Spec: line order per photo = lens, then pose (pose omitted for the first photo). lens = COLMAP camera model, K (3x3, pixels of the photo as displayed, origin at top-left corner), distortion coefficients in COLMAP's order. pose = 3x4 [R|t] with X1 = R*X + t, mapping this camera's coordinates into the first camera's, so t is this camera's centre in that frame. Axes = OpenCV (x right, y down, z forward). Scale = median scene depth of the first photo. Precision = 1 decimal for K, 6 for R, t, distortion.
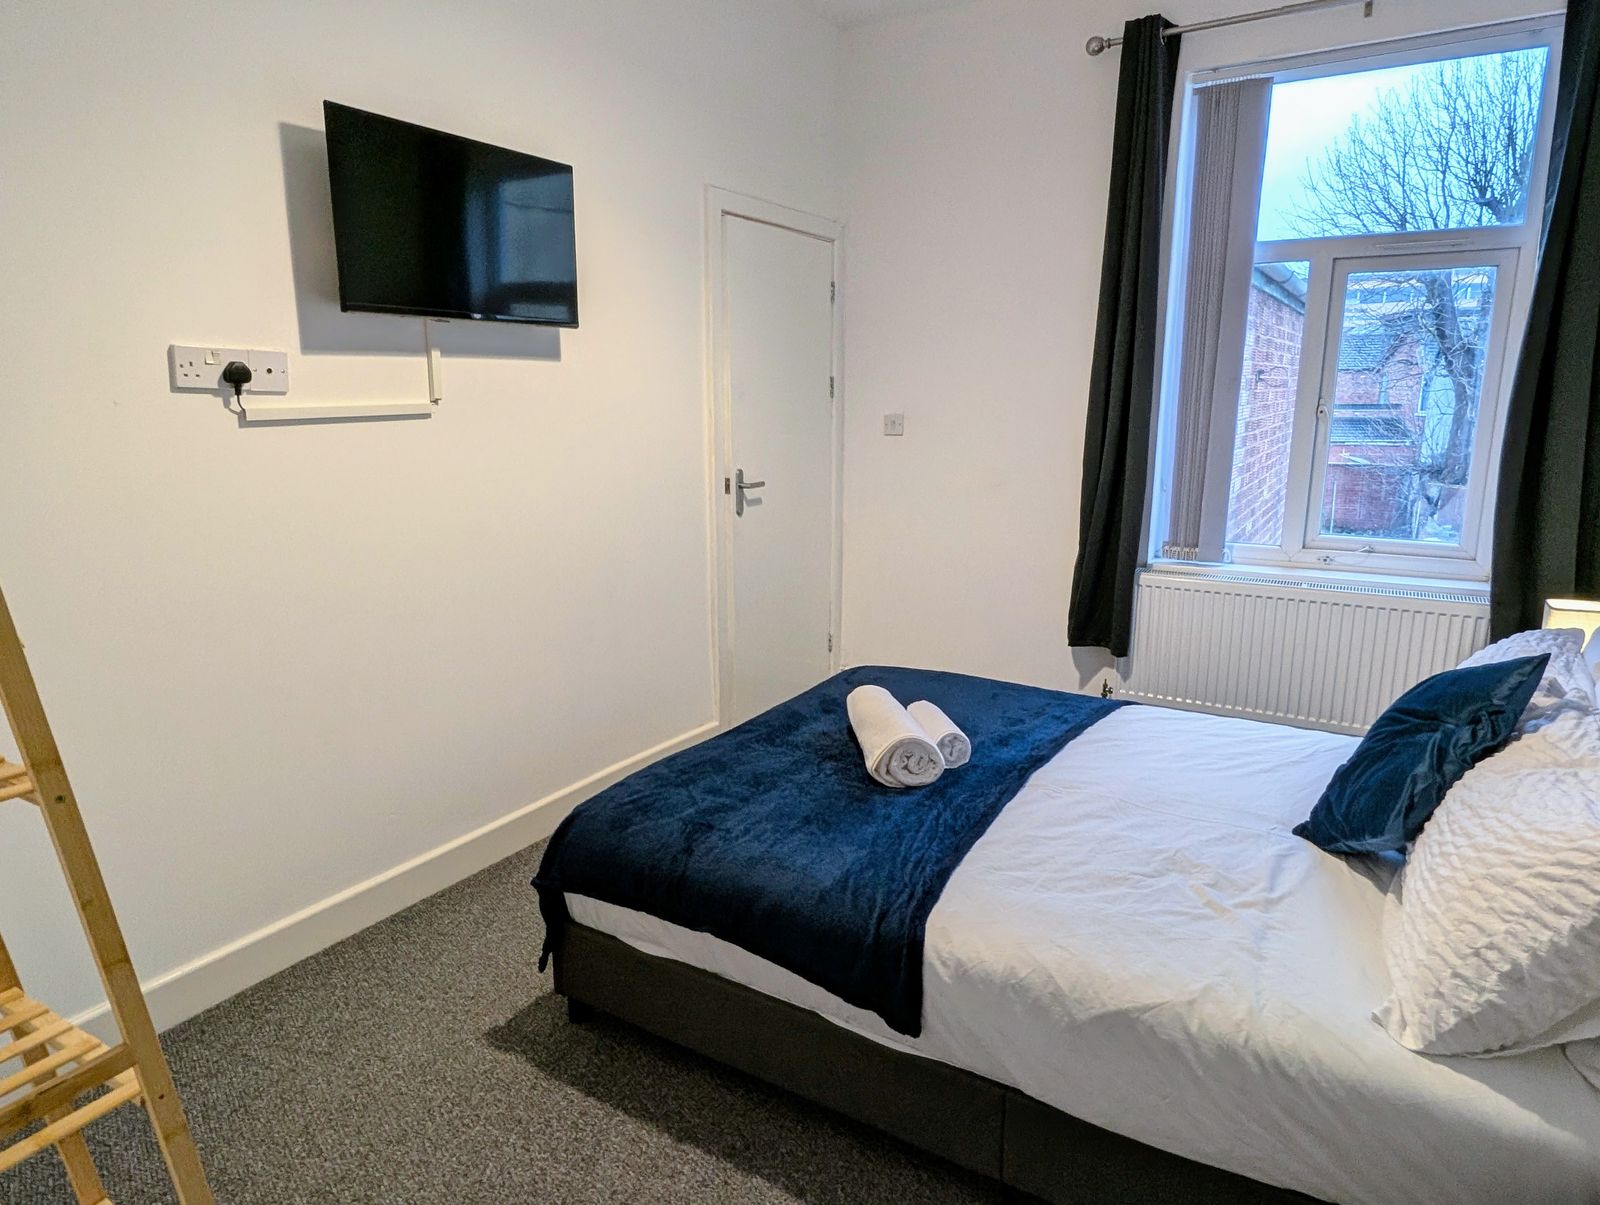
lens RADIAL K [[972.2, 0, 800.0], [0, 972.2, 602.5], [0, 0, 1]] dist [-0.000190, 0.003006]
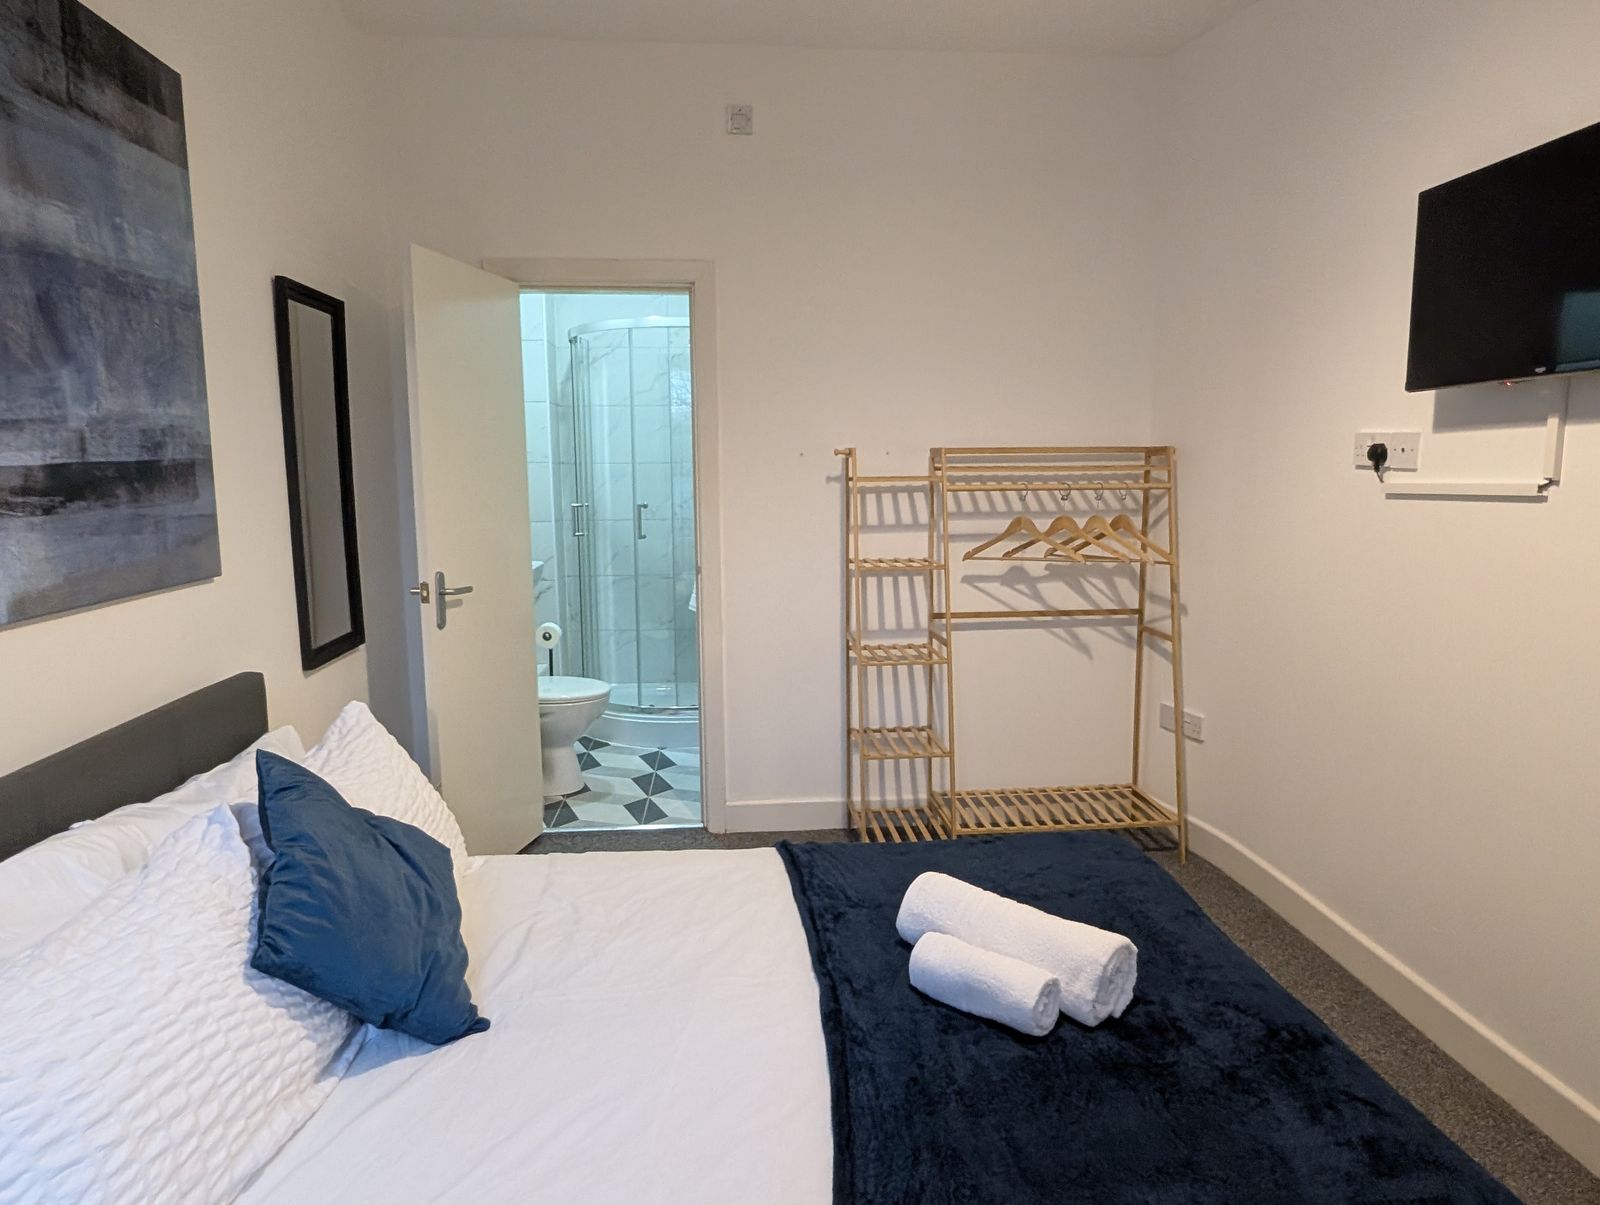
lens RADIAL K [[972.2, 0, 800.0], [0, 972.2, 602.5], [0, 0, 1]] dist [-0.000190, 0.003006]
pose [[-0.808884, 0.087690, -0.581393, 0.687207], [-0.119807, 0.943489, 0.308989, -0.344105], [0.575633, 0.319591, -0.752667, 1.538684]]
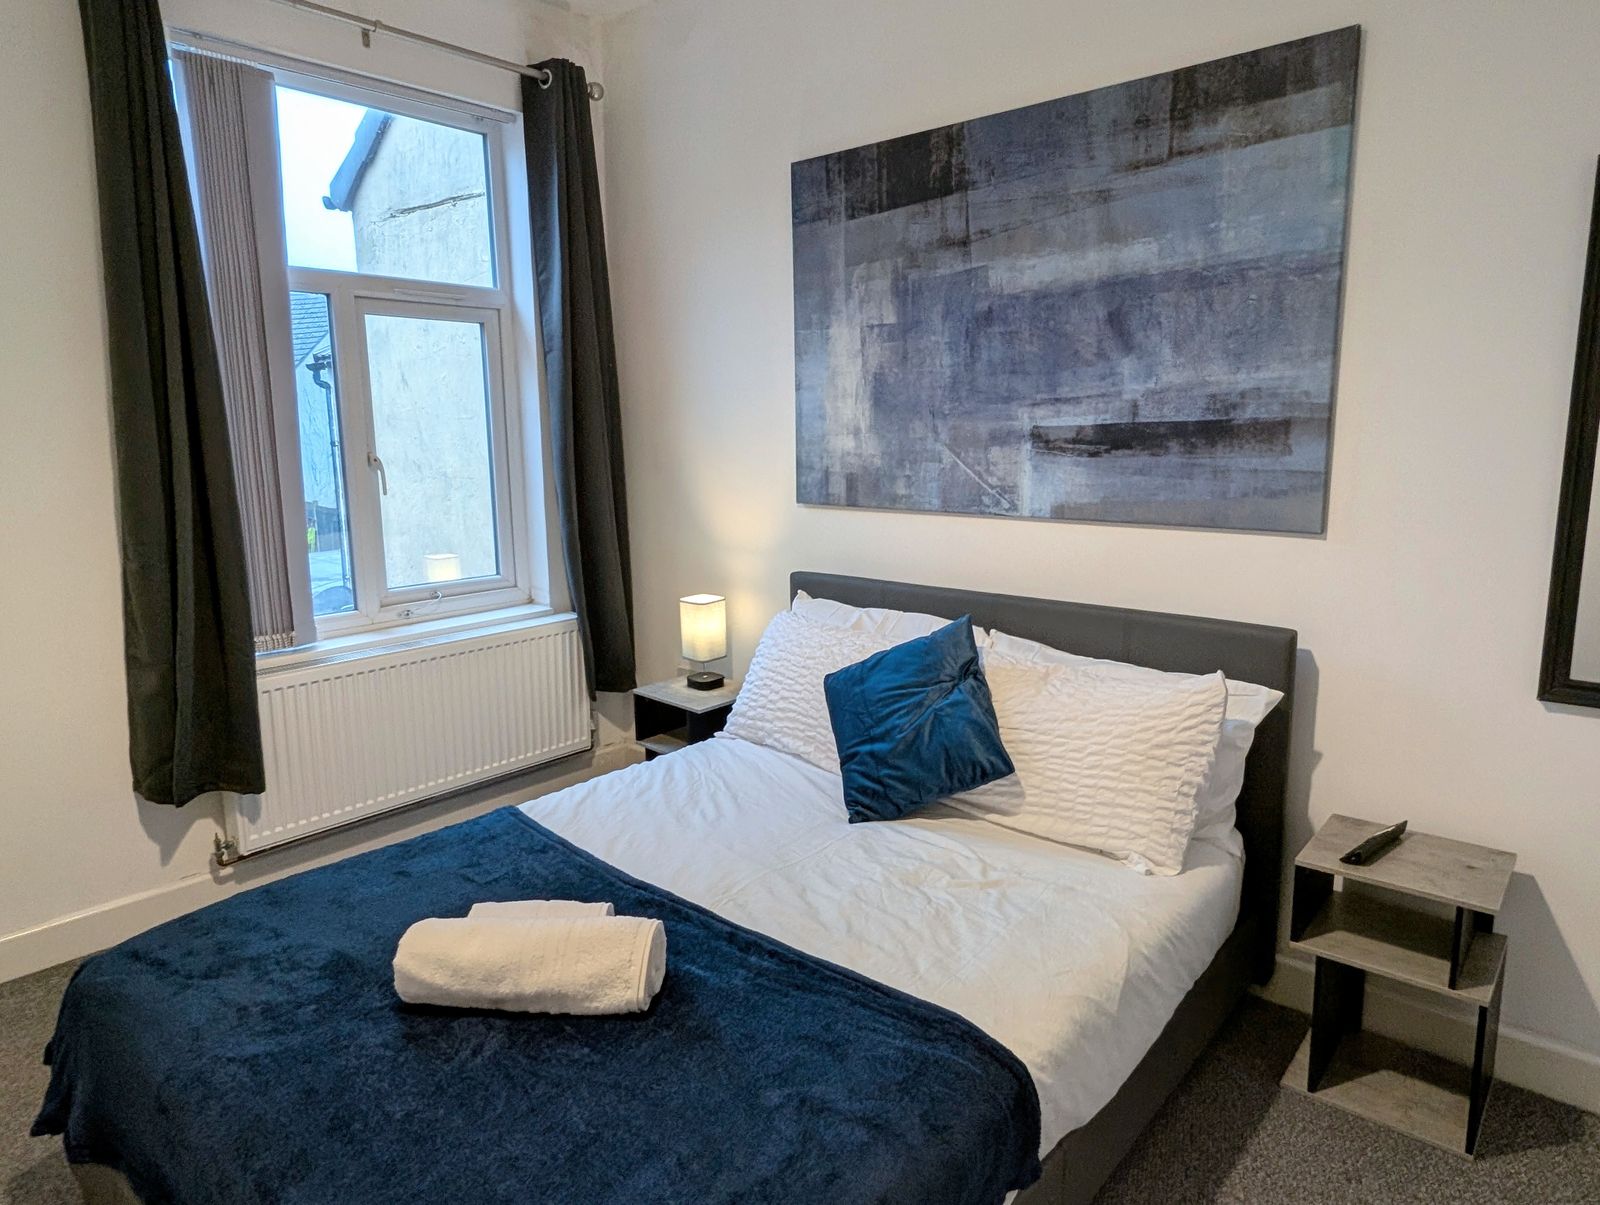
lens RADIAL K [[972.2, 0, 800.0], [0, 972.2, 602.5], [0, 0, 1]] dist [-0.000190, 0.003006]
pose [[0.175538, -0.174616, 0.968863, -0.528529], [0.218343, 0.966540, 0.134638, -0.168738], [-0.959955, 0.187911, 0.207790, 0.732703]]
